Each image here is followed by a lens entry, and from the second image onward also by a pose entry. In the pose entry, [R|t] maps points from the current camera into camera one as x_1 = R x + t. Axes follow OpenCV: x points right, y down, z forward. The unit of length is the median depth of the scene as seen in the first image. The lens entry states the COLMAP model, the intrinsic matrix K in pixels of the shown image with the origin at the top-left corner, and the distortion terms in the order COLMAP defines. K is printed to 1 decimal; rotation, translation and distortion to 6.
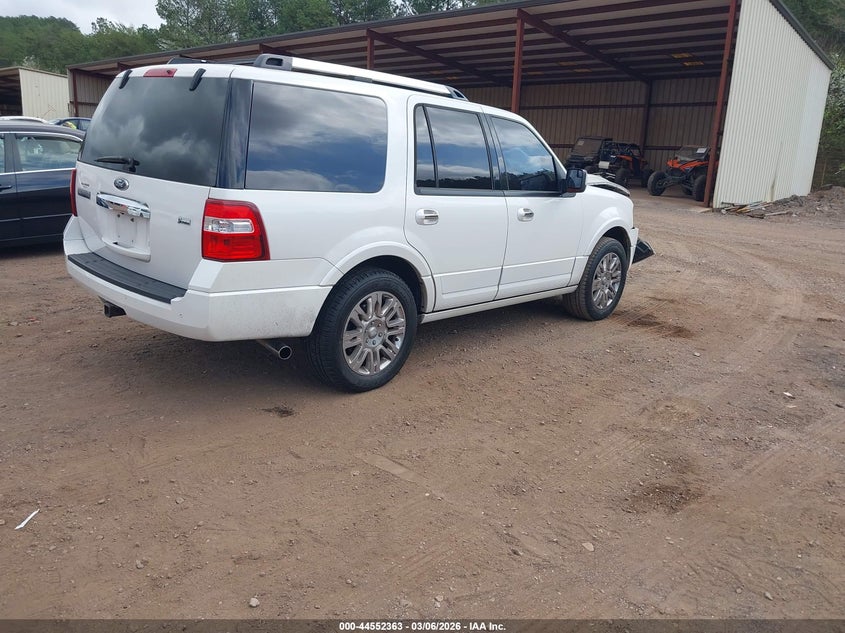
lens RADIAL K [[720.4, 0, 443.6], [0, 720.4, 316.7], [0, 0, 1]] dist [0.008721, -0.003564]
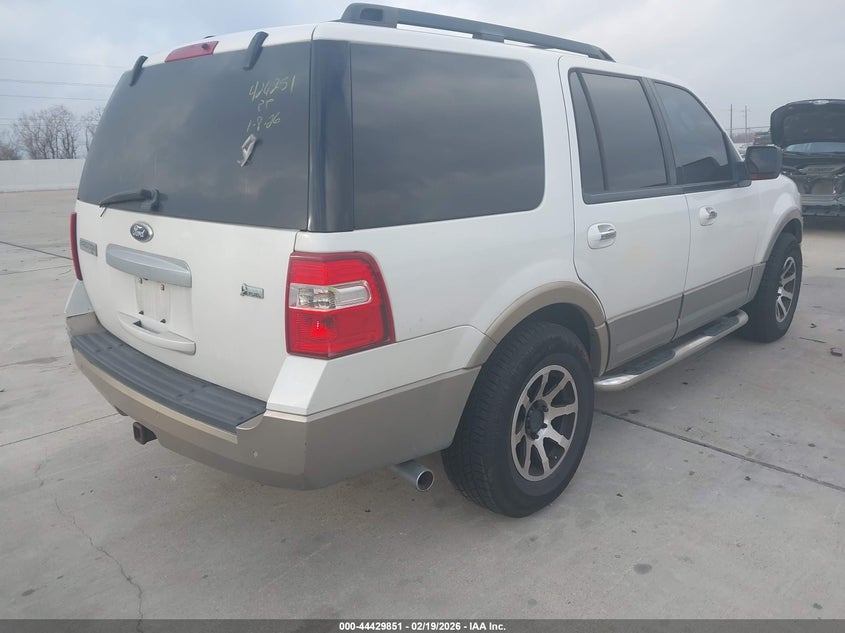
lens RADIAL K [[765.6, 0, 422.5], [0, 765.6, 316.5], [0, 0, 1]] dist [-0.108476, 0.000590]
pose [[0.995182, -0.078018, -0.059384, -0.167681], [0.078107, 0.996945, -0.000815, -0.090346], [0.059266, -0.003828, 0.998235, 0.354366]]
